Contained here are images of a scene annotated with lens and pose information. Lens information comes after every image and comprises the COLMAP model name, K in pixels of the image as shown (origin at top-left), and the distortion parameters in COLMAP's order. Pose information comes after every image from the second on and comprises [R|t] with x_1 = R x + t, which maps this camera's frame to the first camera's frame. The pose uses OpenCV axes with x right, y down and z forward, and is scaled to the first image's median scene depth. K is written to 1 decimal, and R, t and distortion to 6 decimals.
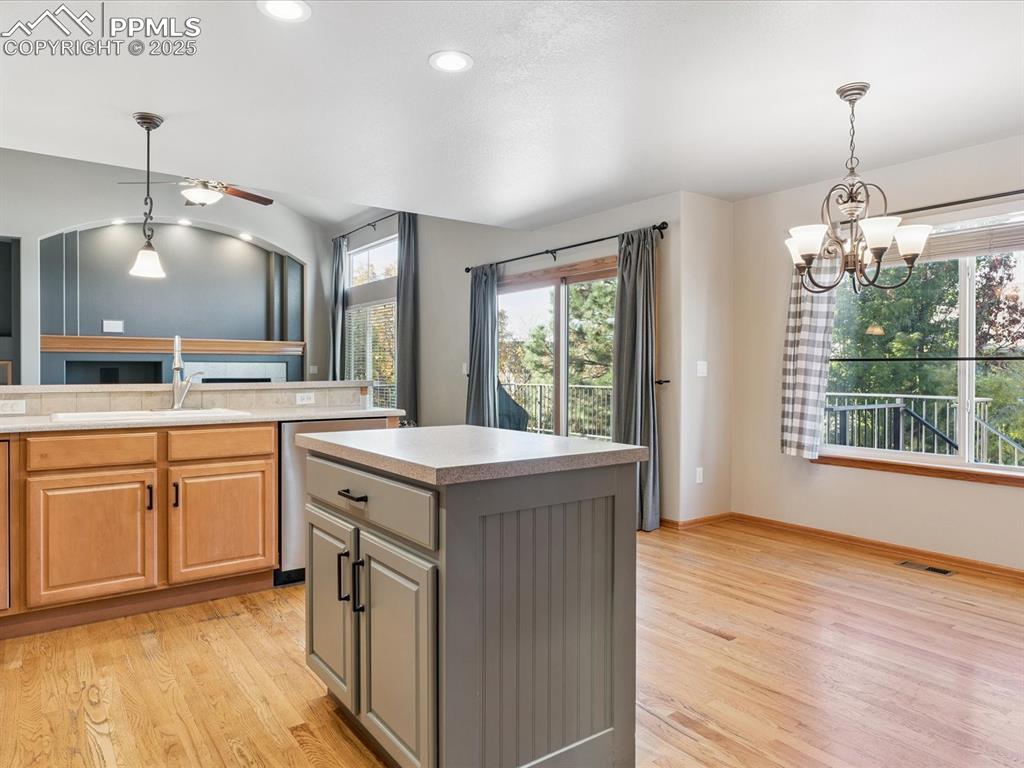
lens RADIAL K [[658.3, 0, 507.4], [0, 658.3, 377.9], [0, 0, 1]] dist [-0.005281, -0.003317]
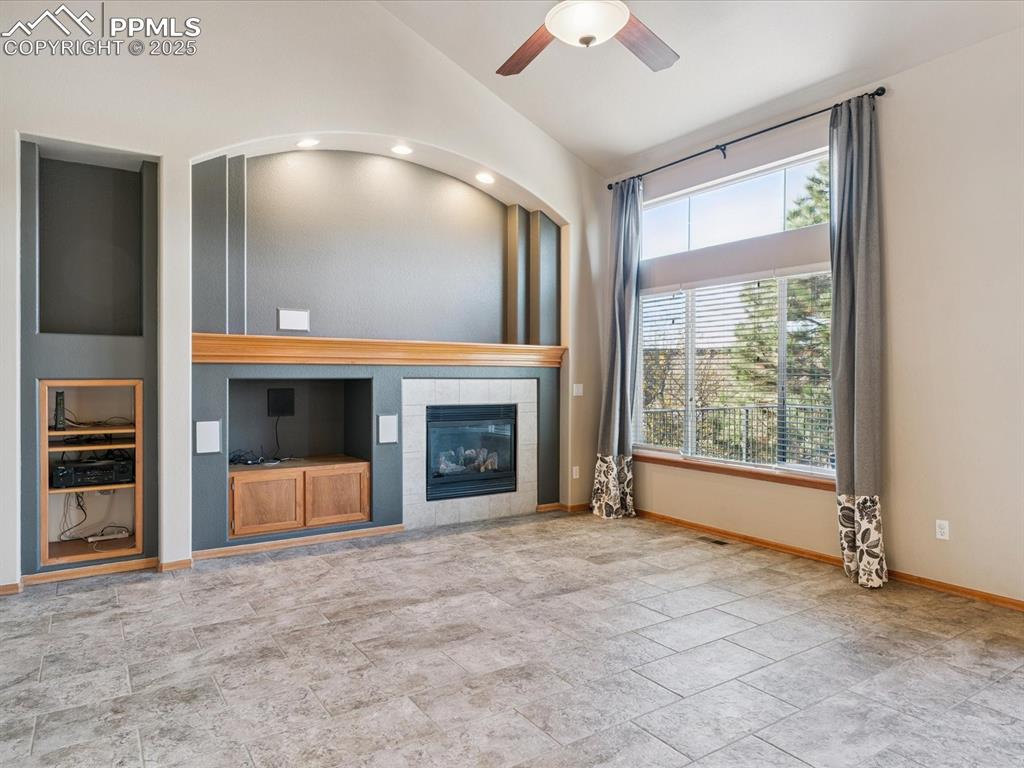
lens RADIAL K [[658.3, 0, 516.2], [0, 658.3, 384.4], [0, 0, 1]] dist [-0.005281, -0.003317]
pose [[0.998577, 0.003881, -0.053190, -0.340510], [-0.003812, 0.999992, 0.001394, -0.019525], [0.053195, -0.001189, 0.998583, 0.380270]]
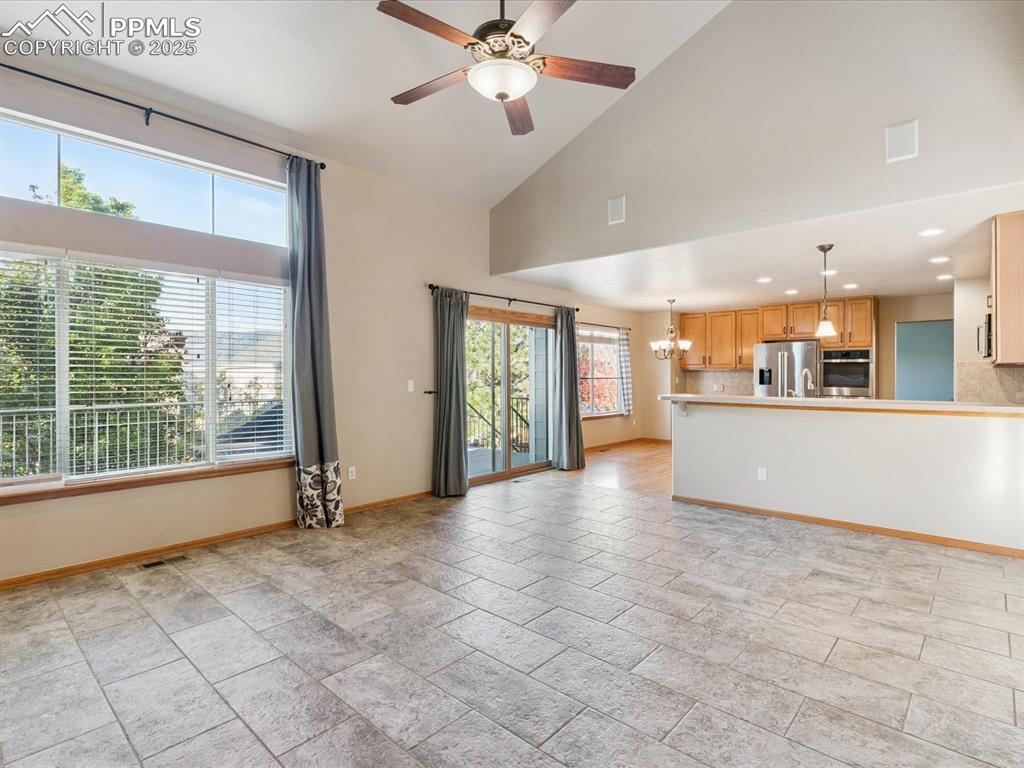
lens RADIAL K [[526.8, 0, 511.4], [0, 526.8, 376.7], [0, 0, 1]] dist [-0.003231, -0.000657]
pose [[-0.200030, -0.002490, 0.979787, -0.649460], [0.011563, 0.999921, 0.004902, -0.023260], [-0.979722, 0.012309, -0.199985, 0.786378]]
